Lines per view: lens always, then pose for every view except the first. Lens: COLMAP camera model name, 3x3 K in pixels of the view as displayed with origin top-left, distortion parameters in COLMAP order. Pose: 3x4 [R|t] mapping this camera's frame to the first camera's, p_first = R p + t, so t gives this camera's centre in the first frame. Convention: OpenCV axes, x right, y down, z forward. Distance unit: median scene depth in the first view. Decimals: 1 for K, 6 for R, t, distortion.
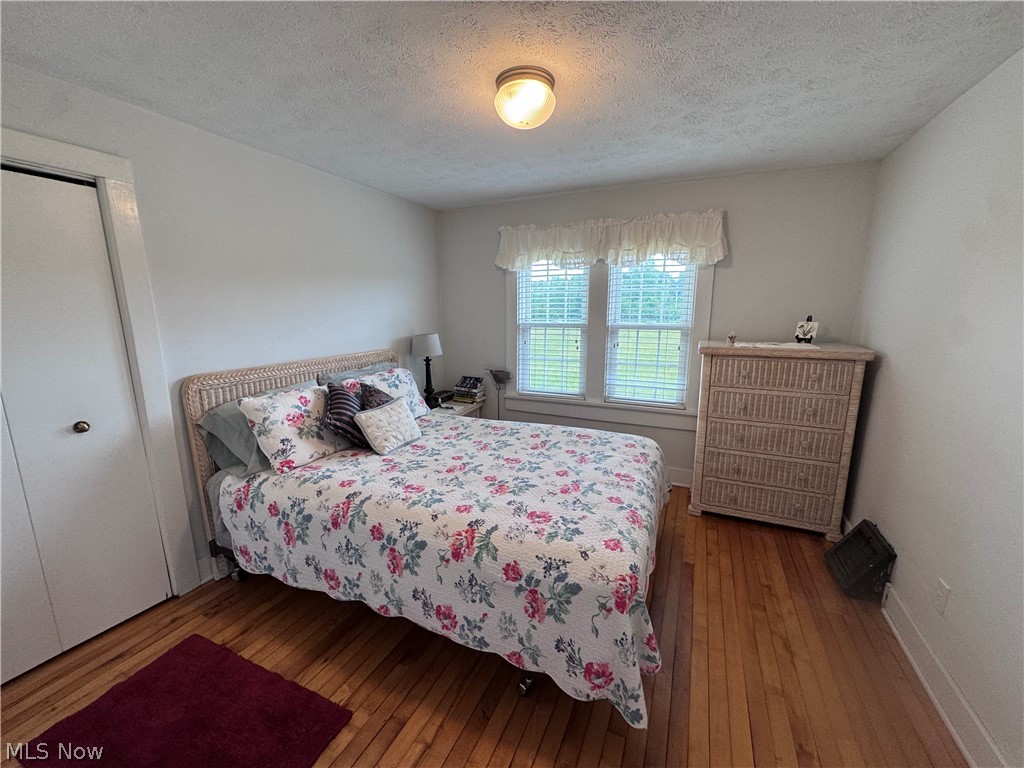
lens RADIAL K [[409.5, 0, 512.0], [0, 409.5, 384.0], [0, 0, 1]] dist [-0.003431, -0.000012]
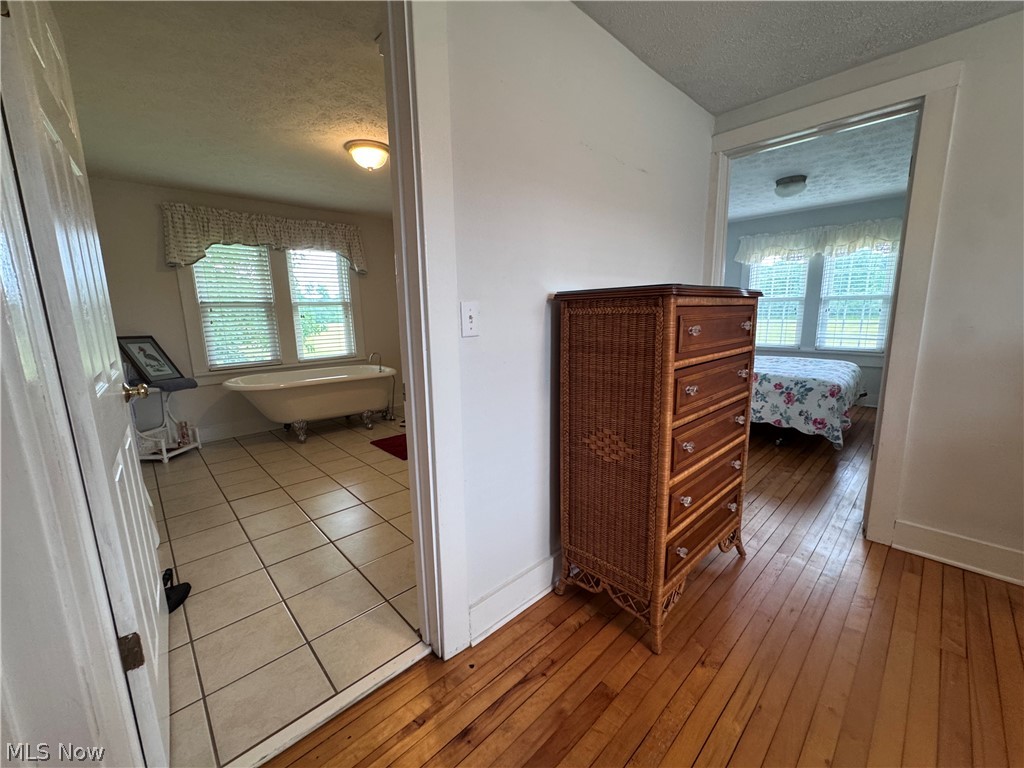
lens RADIAL K [[409.5, 0, 512.0], [0, 409.5, 384.0], [0, 0, 1]] dist [-0.003431, -0.000012]
pose [[0.926924, 0.047222, -0.372267, -0.576377], [-0.046584, 0.998857, 0.010713, 0.499689], [0.372347, 0.007411, 0.928064, -1.898287]]
